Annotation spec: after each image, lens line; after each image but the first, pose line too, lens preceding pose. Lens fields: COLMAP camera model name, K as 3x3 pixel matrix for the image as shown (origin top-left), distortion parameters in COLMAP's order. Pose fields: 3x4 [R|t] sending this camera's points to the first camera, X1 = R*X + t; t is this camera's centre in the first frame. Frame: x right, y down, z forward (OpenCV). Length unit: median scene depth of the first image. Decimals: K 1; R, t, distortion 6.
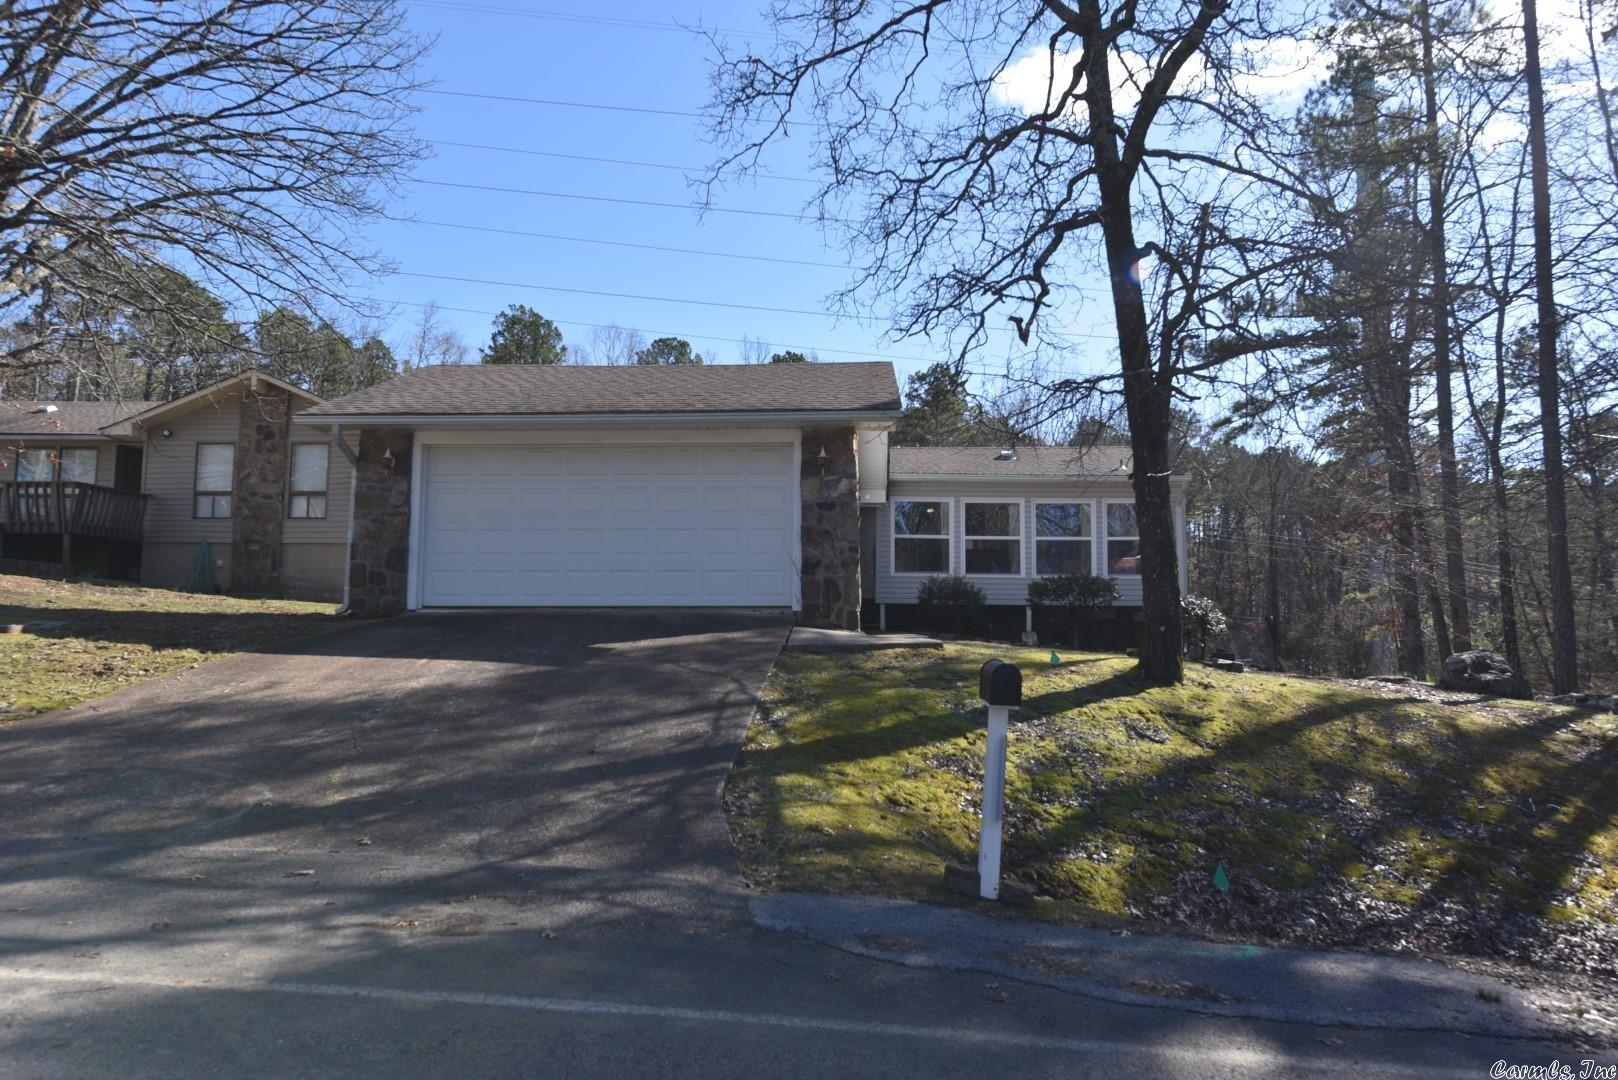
lens RADIAL K [[1082.7, 0, 817.8], [0, 1082.7, 541.6], [0, 0, 1]] dist [0.005074, -0.001129]
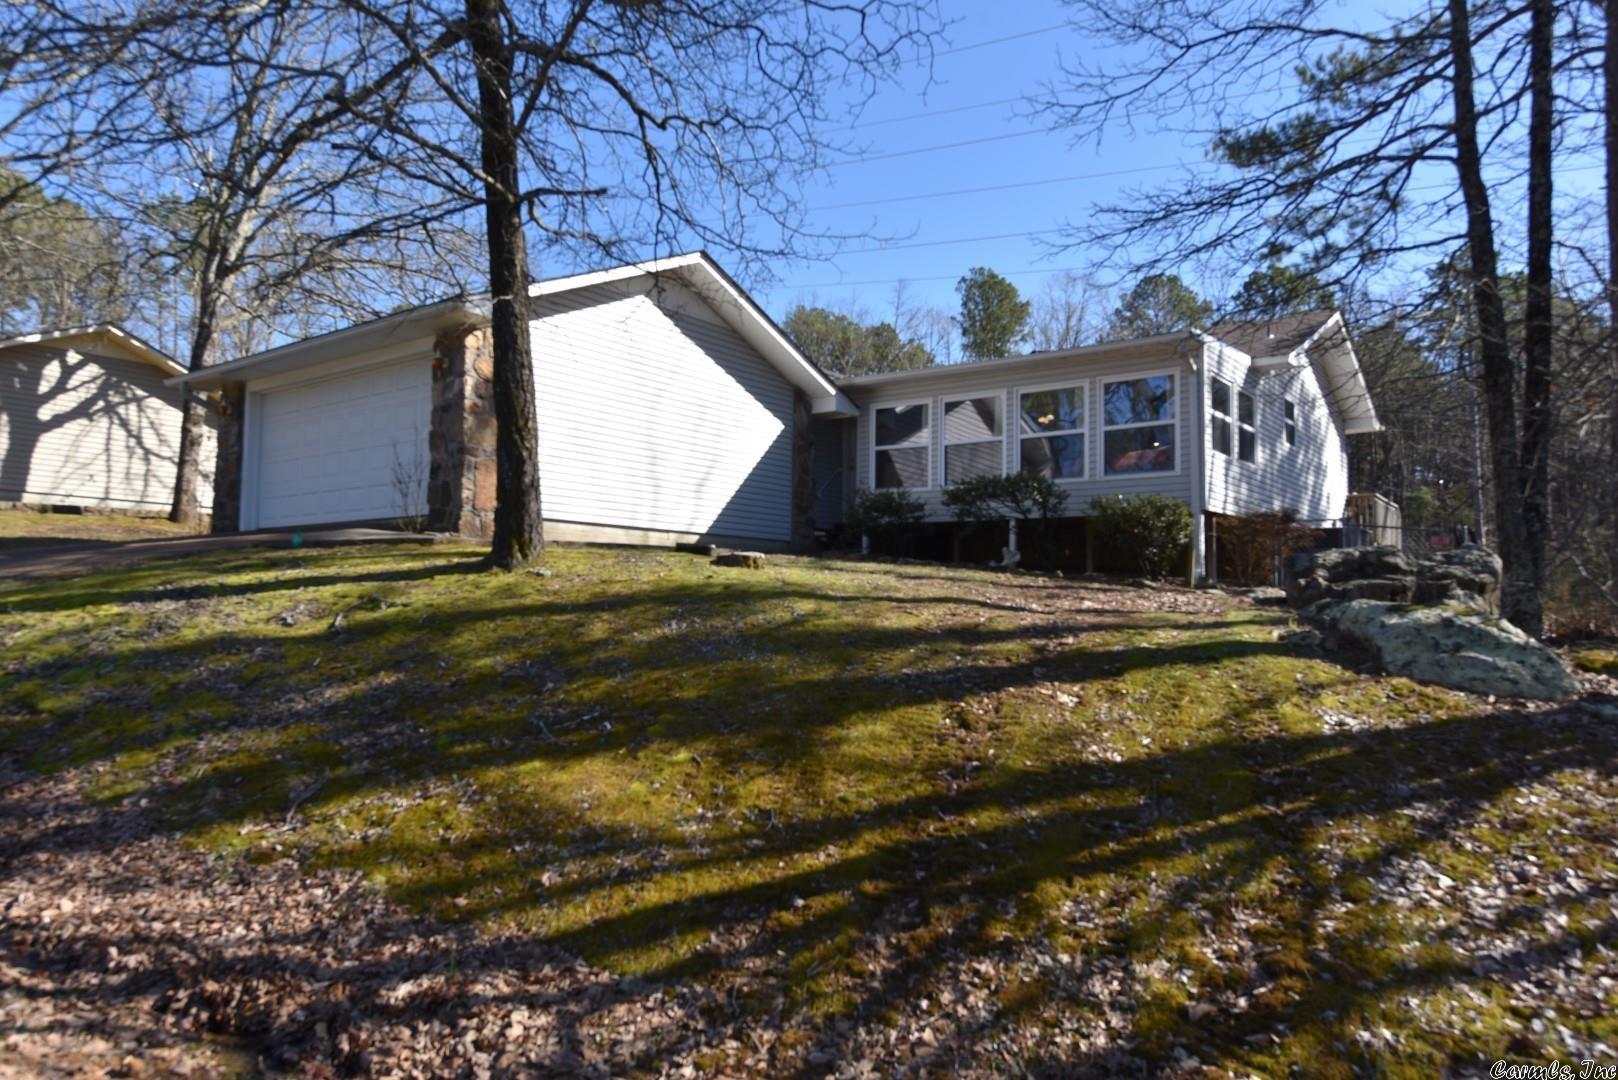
lens RADIAL K [[1082.7, 0, 820.4], [0, 1082.7, 528.8], [0, 0, 1]] dist [0.005074, -0.001129]
pose [[0.826085, -0.039088, -0.562188, 0.162544], [0.047456, 0.998873, 0.000283, 0.017881], [0.561543, -0.026913, 0.827009, 0.076468]]
